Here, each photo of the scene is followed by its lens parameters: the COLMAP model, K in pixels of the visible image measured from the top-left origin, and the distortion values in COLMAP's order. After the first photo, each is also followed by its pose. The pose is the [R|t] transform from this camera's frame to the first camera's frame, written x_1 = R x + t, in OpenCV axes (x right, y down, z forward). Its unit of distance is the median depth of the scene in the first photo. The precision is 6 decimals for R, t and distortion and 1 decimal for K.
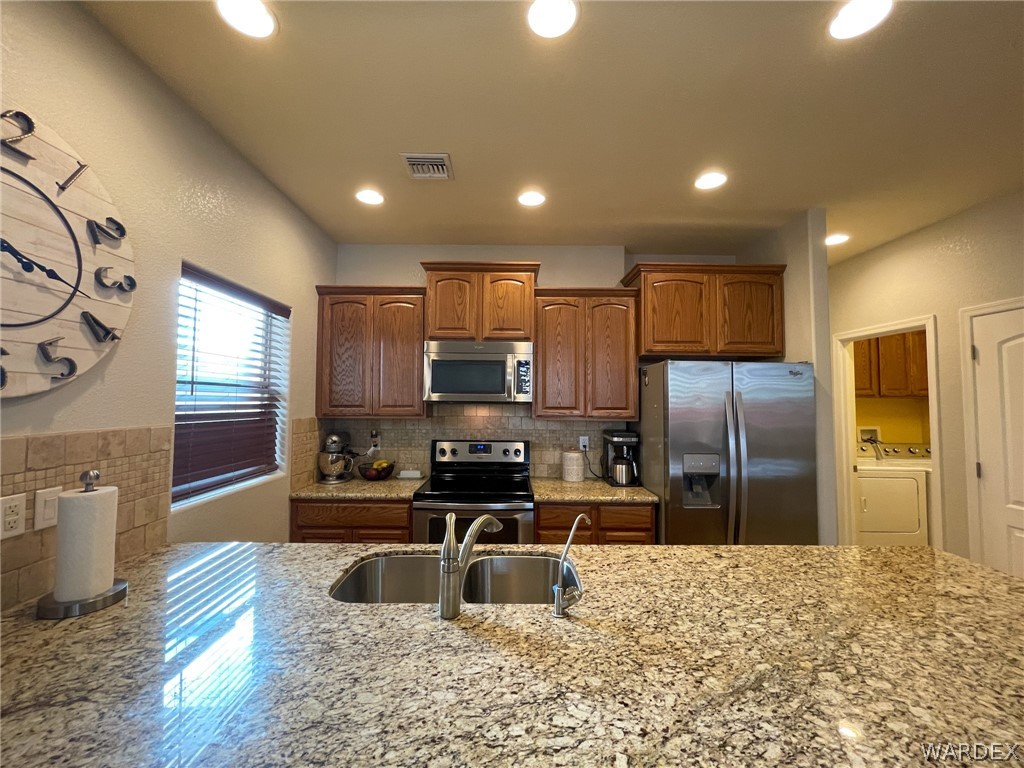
lens RADIAL K [[420.2, 0, 512.0], [0, 420.2, 384.0], [0, 0, 1]] dist [-0.001401, -0.000181]
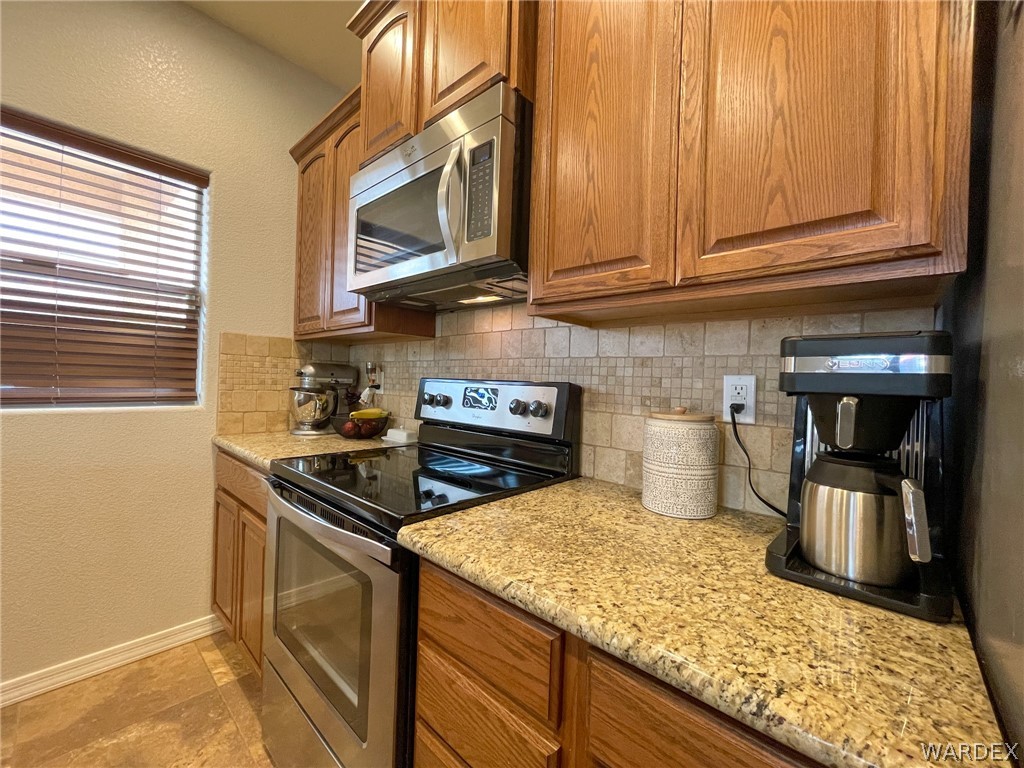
lens RADIAL K [[414.3, 0, 512.0], [0, 414.3, 384.0], [0, 0, 1]] dist [-0.000589, 0.000025]
pose [[0.731549, 0.019837, -0.681500, 0.286753], [0.004050, 0.999433, 0.033439, 0.134887], [0.681777, -0.027222, 0.731054, 0.749838]]
